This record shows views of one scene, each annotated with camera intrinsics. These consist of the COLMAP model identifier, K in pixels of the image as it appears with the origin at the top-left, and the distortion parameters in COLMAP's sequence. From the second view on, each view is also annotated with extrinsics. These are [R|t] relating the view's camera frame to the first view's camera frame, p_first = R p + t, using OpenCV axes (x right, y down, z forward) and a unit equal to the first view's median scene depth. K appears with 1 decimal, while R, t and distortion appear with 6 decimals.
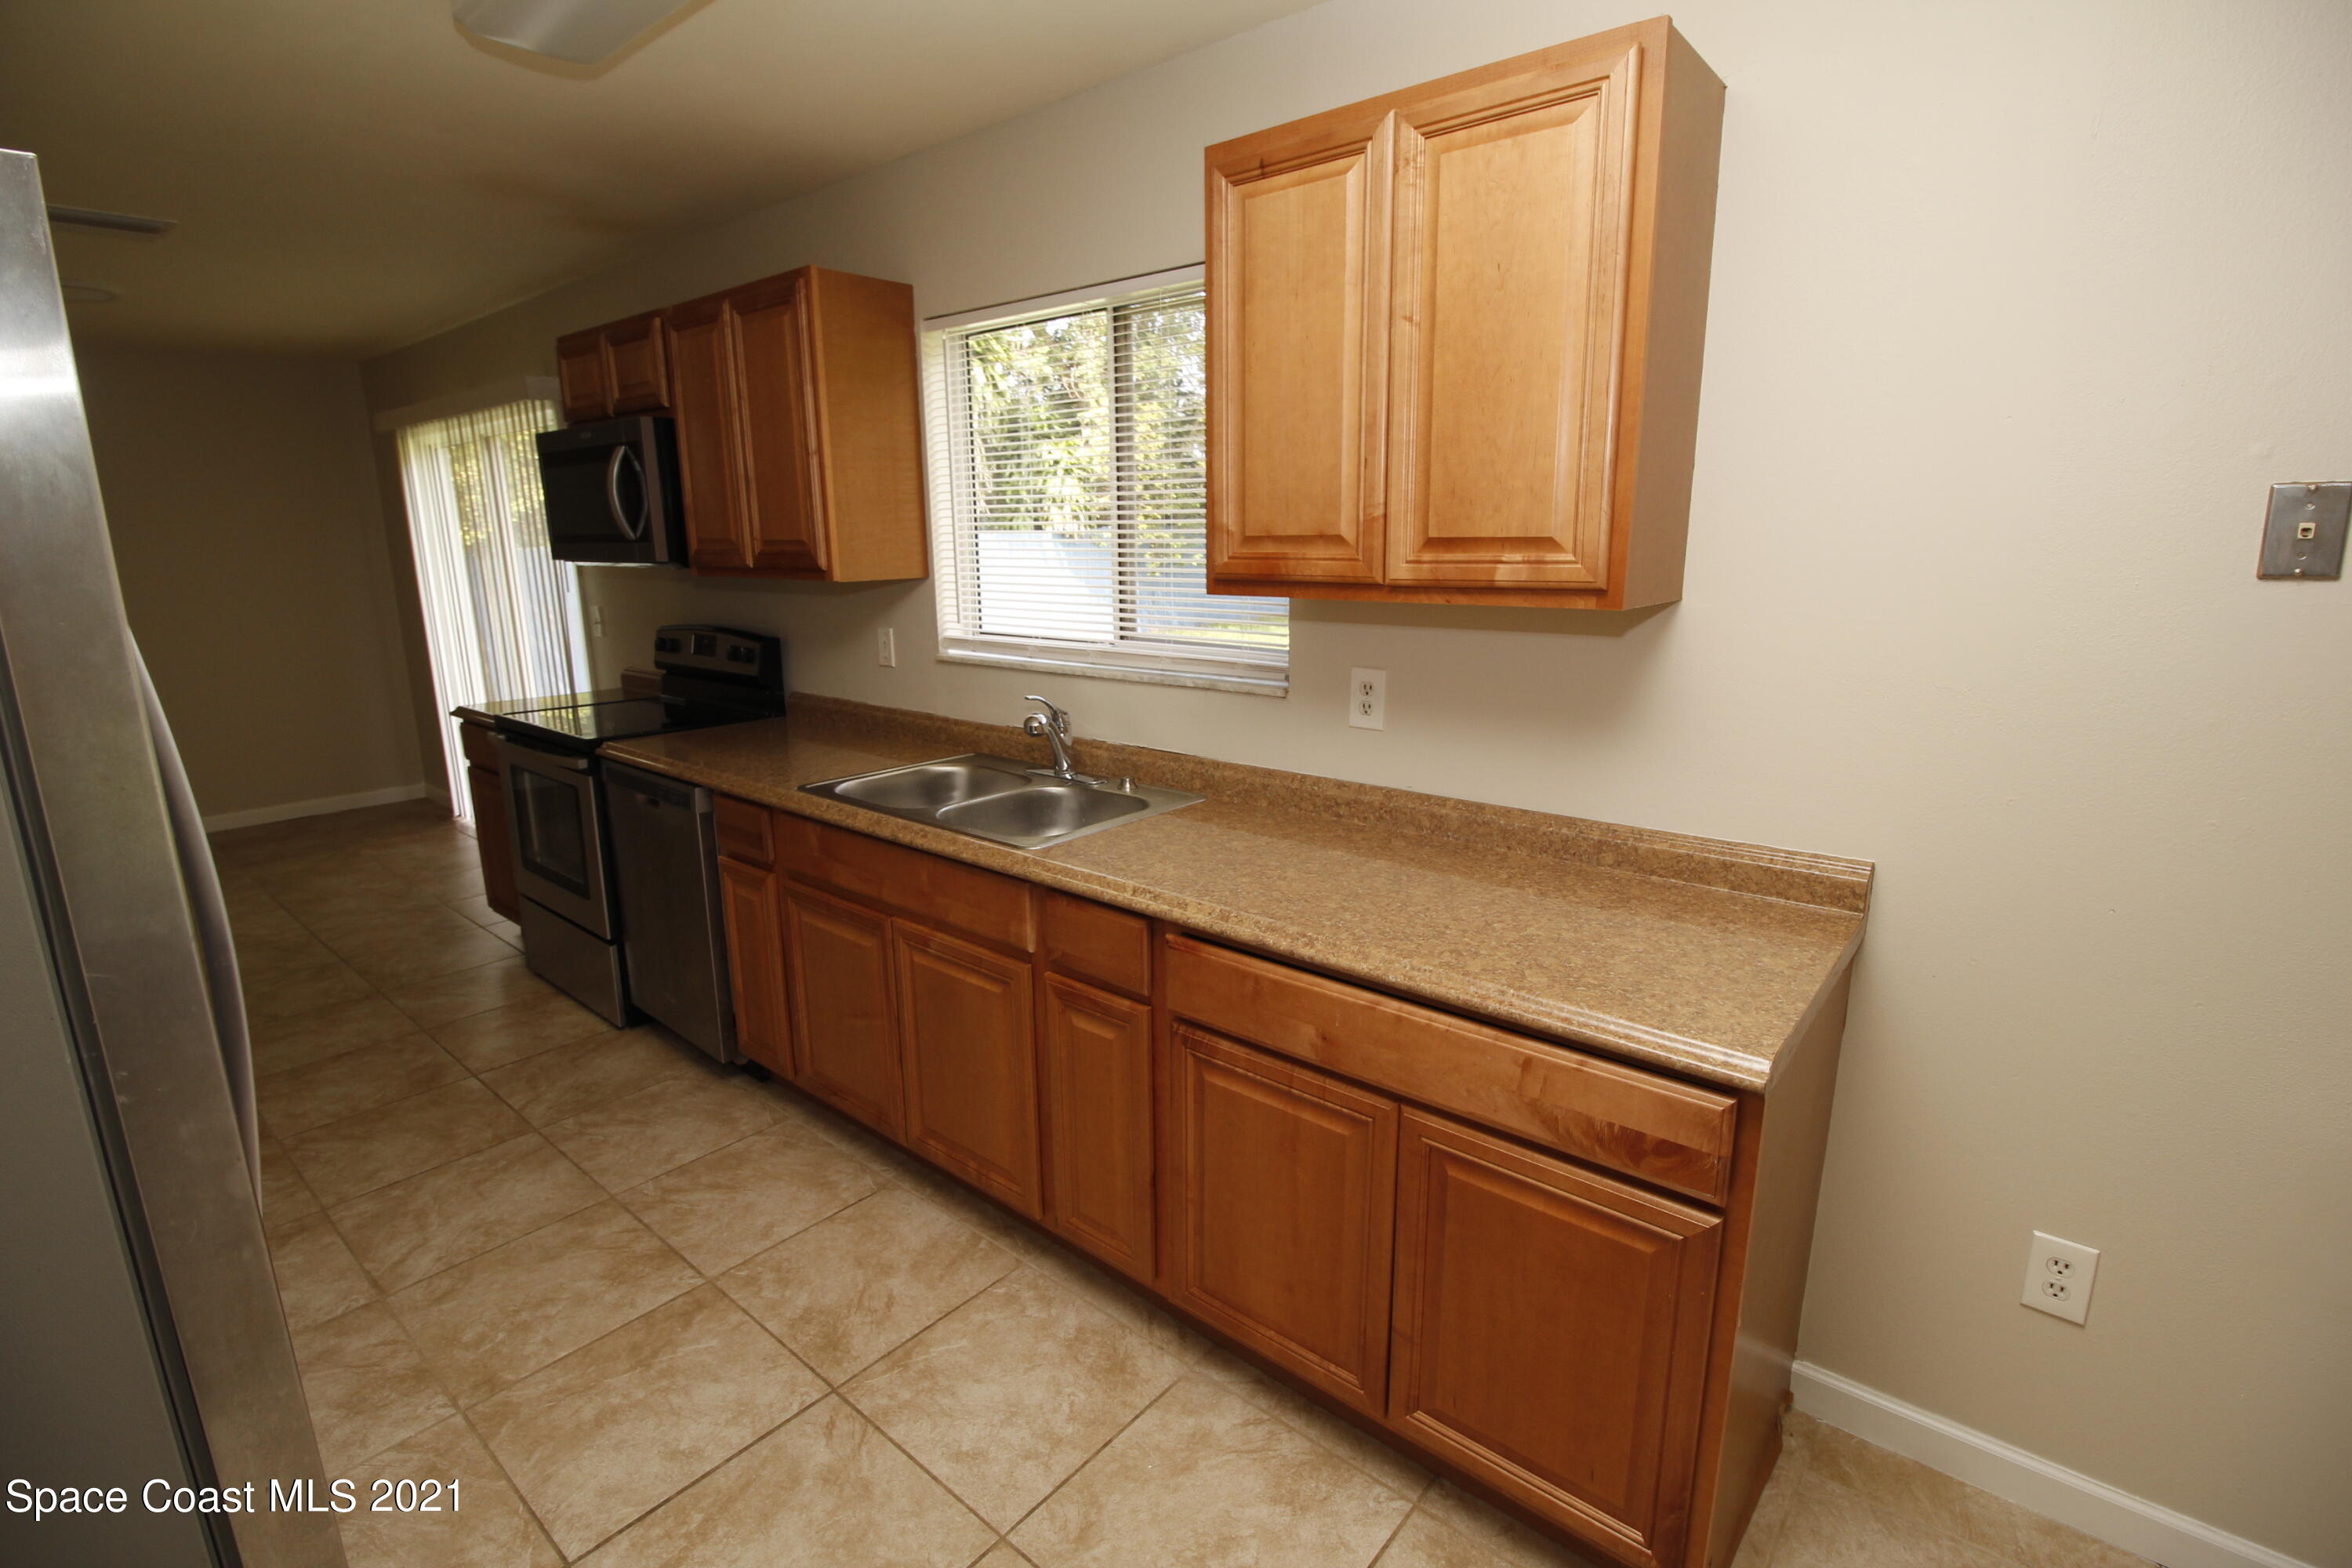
lens RADIAL K [[1085.4, 0, 1178.8], [0, 1085.4, 777.4], [0, 0, 1]] dist [0.001109, -0.014763]
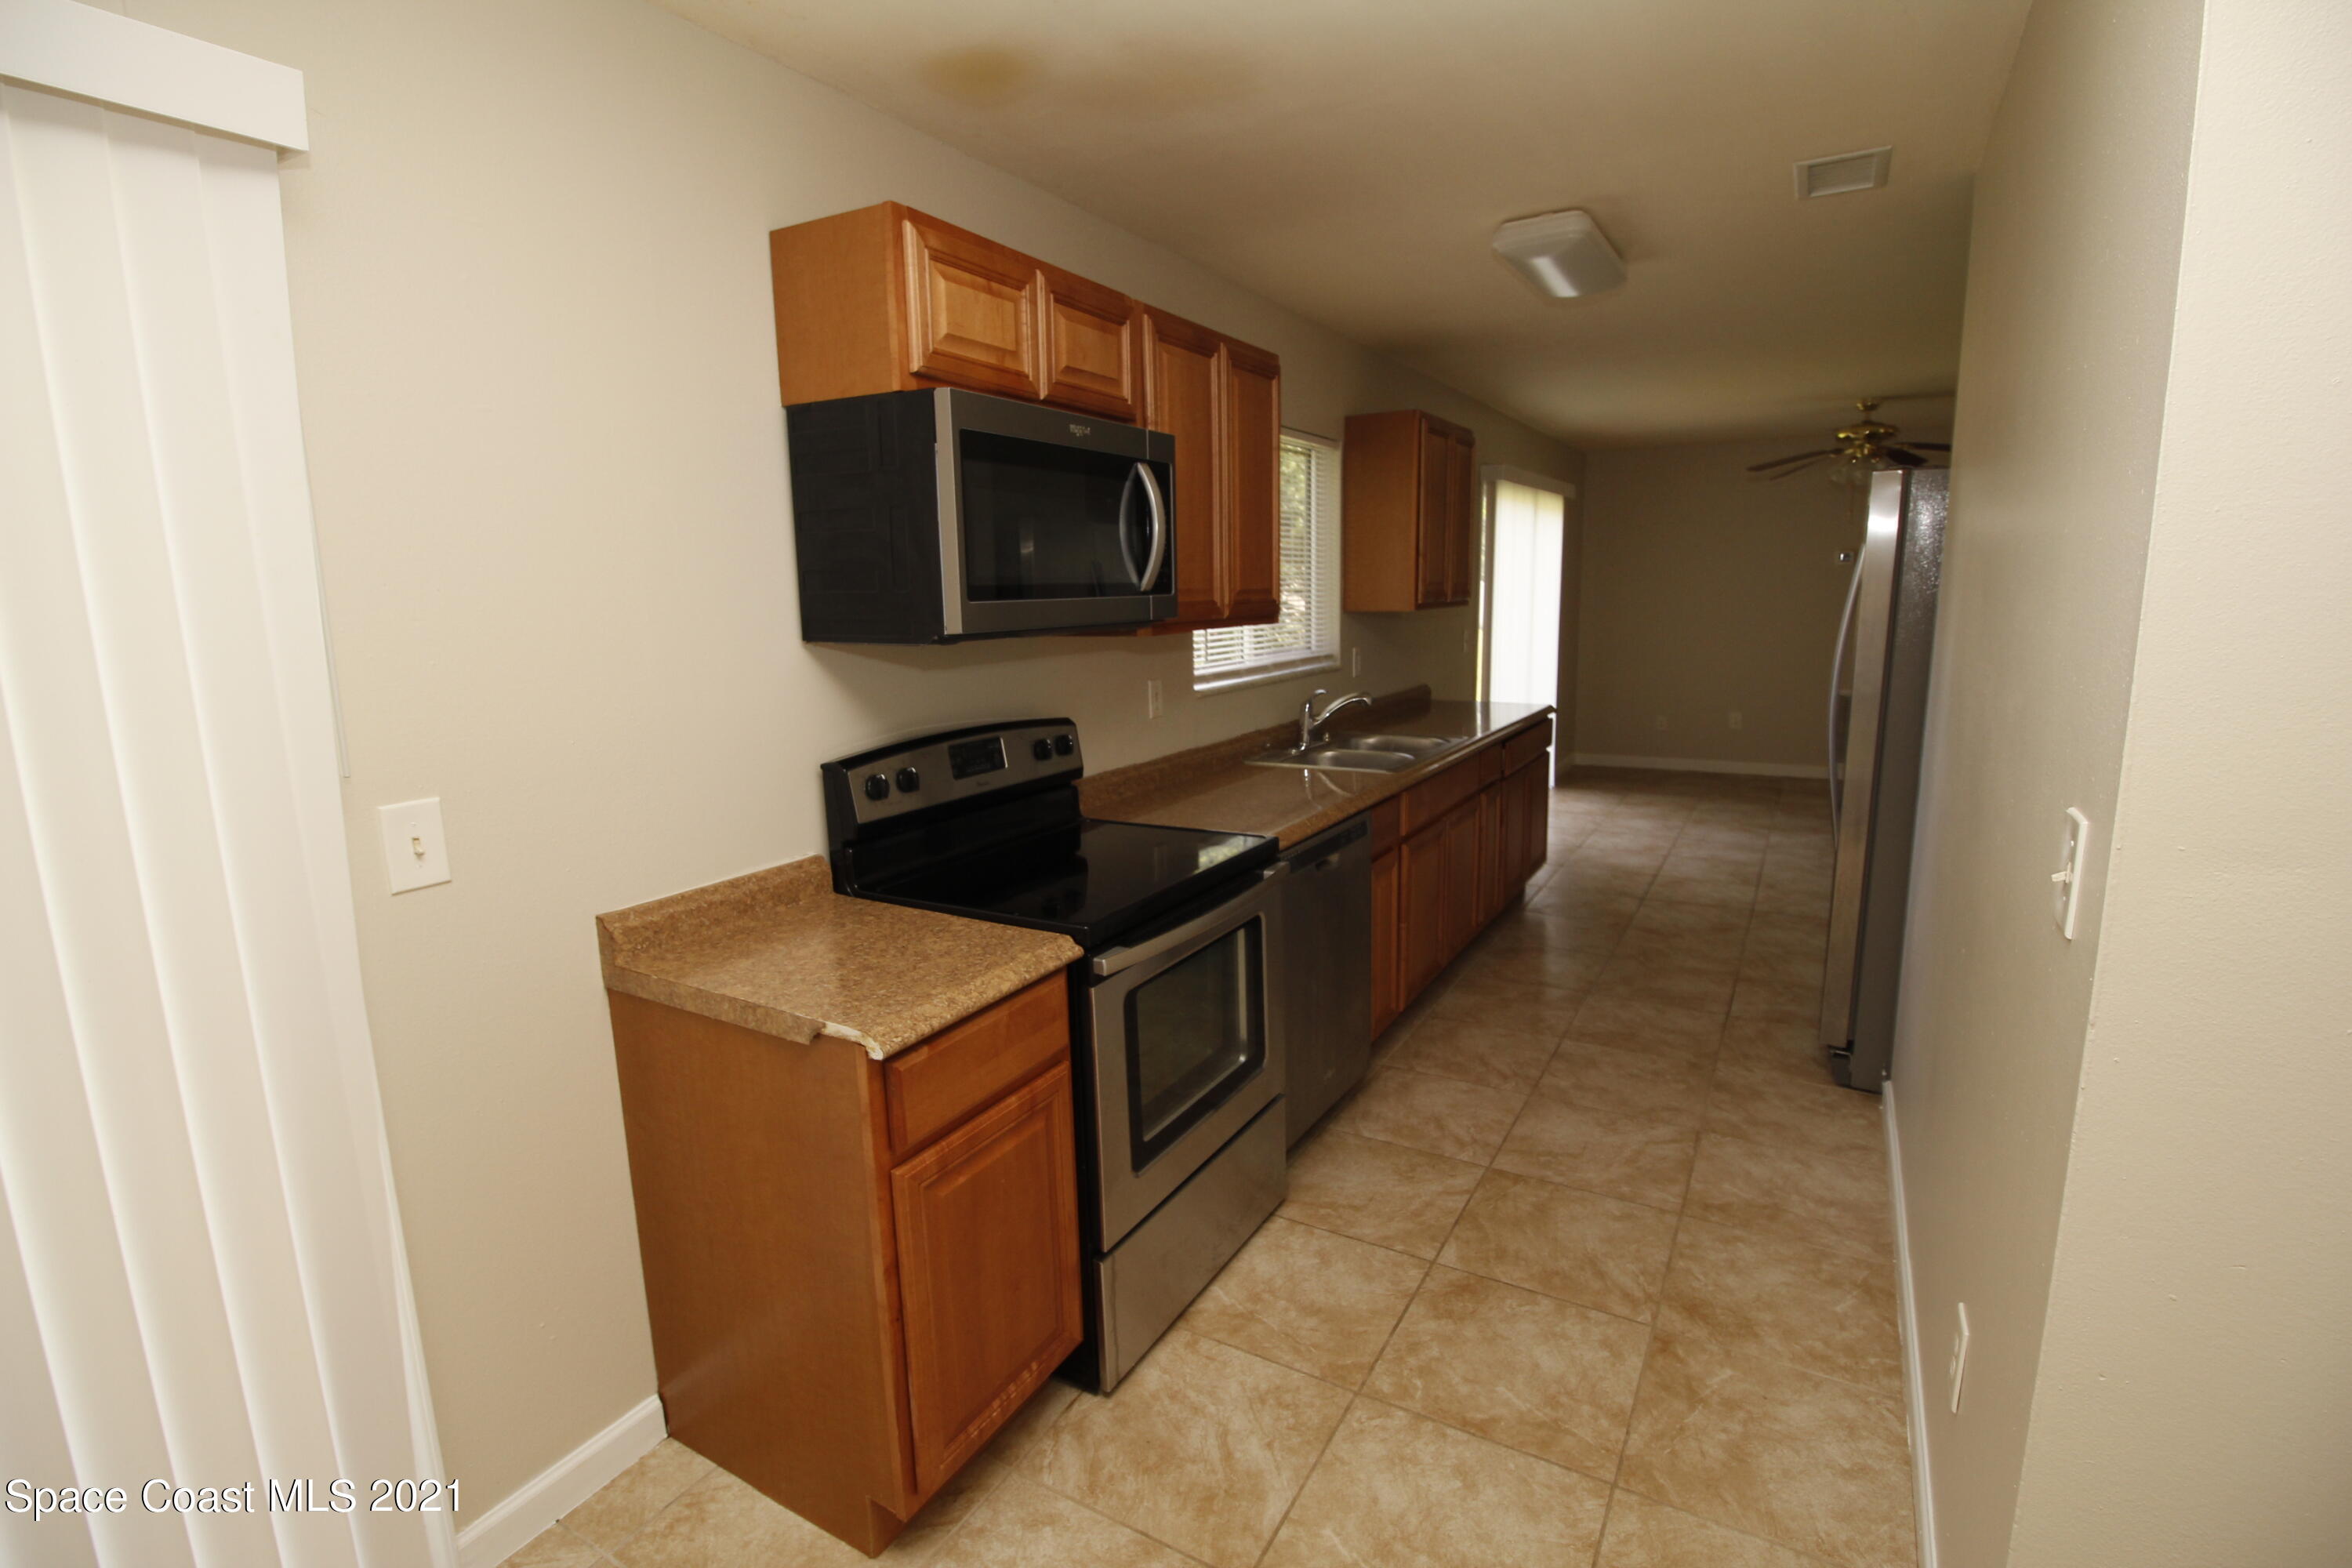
lens RADIAL K [[1085.4, 0, 1178.8], [0, 1085.4, 777.4], [0, 0, 1]] dist [0.001109, -0.014763]
pose [[-0.166879, -0.159979, 0.972912, -1.941521], [0.237038, 0.951300, 0.197084, -0.374609], [-0.957060, 0.263507, -0.120831, 1.725007]]
